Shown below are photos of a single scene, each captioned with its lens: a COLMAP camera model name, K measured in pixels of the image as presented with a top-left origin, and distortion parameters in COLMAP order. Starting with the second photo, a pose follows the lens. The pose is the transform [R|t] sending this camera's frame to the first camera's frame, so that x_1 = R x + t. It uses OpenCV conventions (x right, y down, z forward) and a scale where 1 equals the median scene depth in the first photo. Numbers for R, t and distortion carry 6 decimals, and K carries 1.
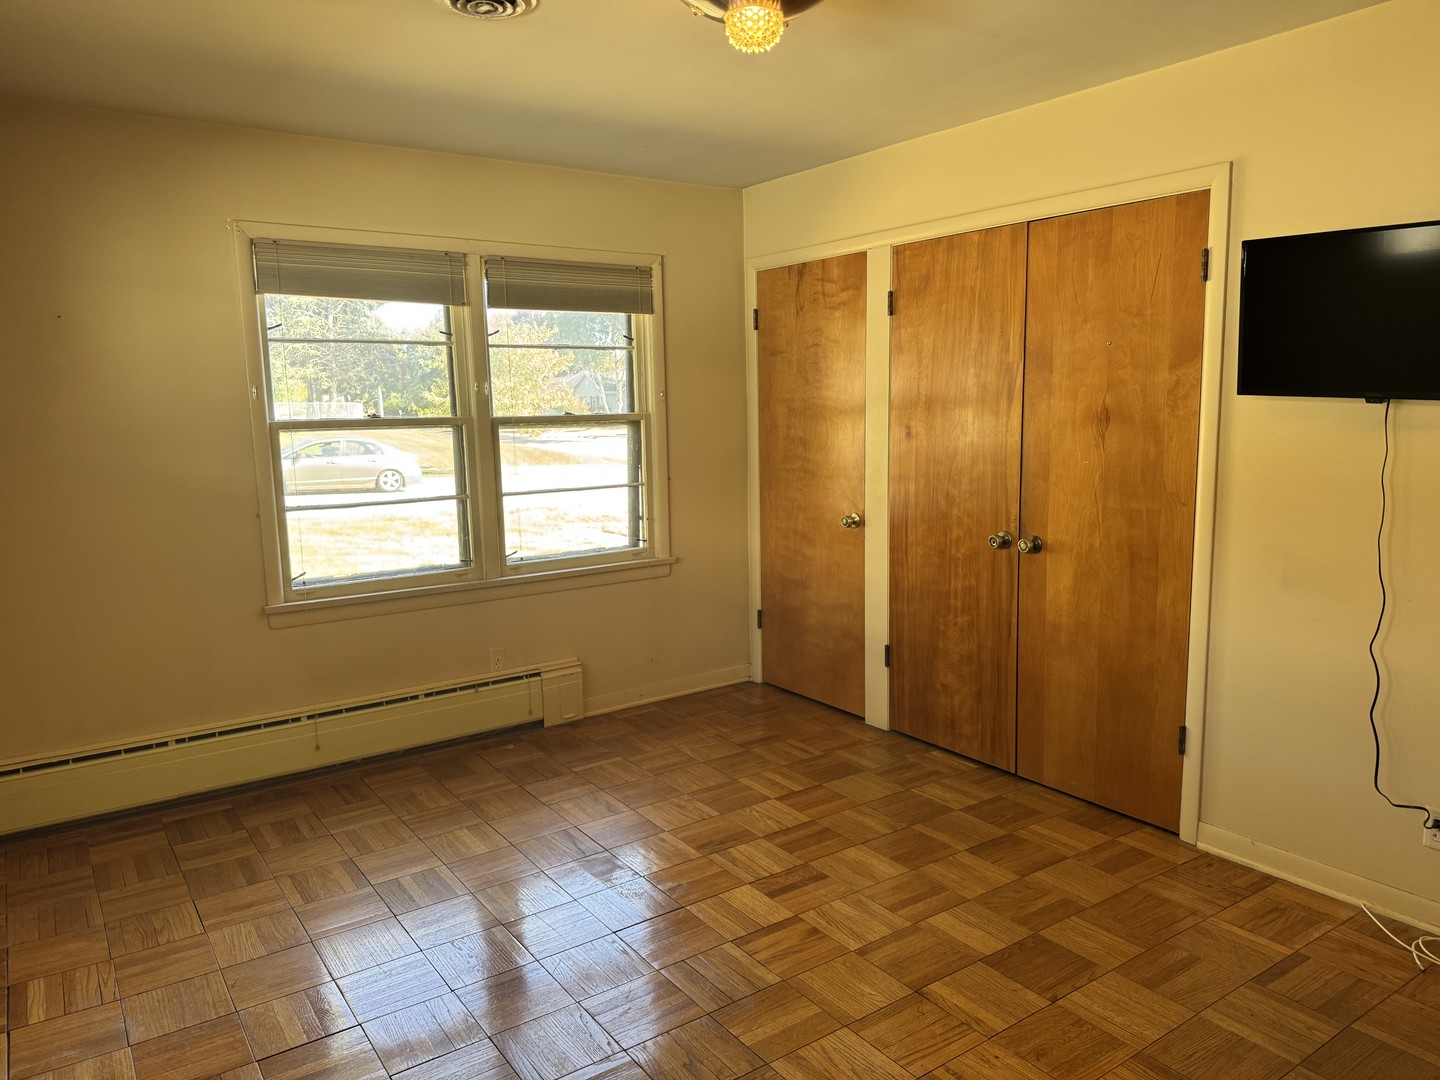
lens RADIAL K [[1002.3, 0, 719.7], [0, 1002.3, 537.6], [0, 0, 1]] dist [0.056958, -0.069024]
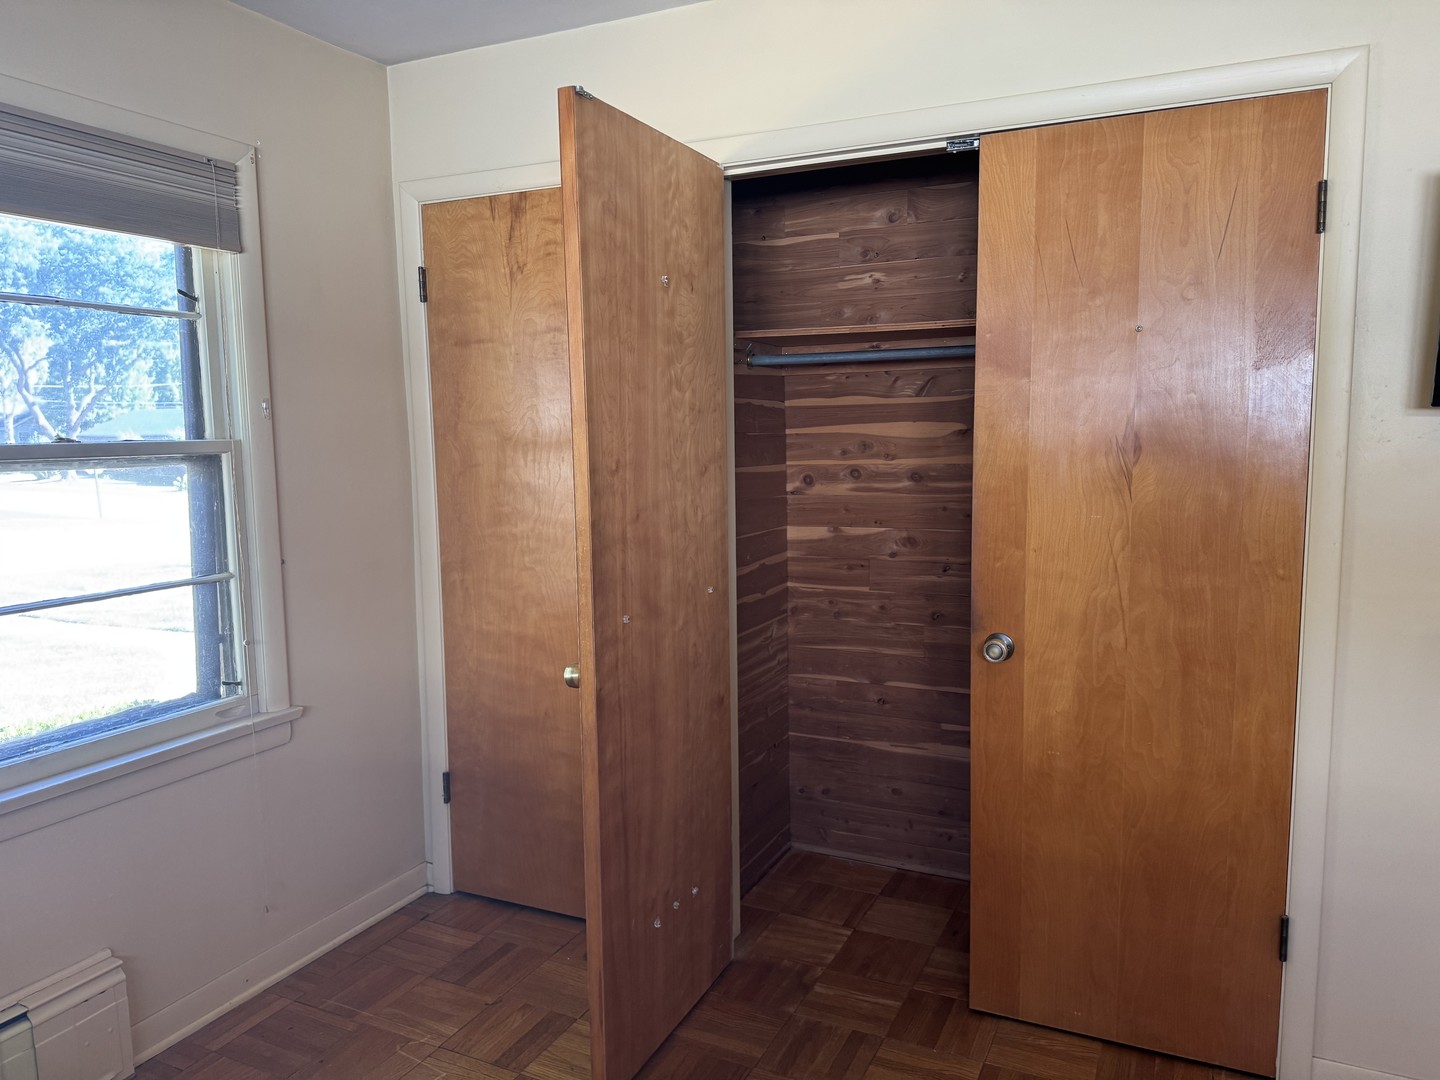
lens RADIAL K [[1002.3, 0, 717.4], [0, 1002.3, 541.4], [0, 0, 1]] dist [0.056958, -0.069024]
pose [[0.867061, -0.044083, 0.496248, -0.119599], [0.062641, 0.997819, -0.020808, -0.044892], [-0.494248, 0.049127, 0.867931, 0.421619]]
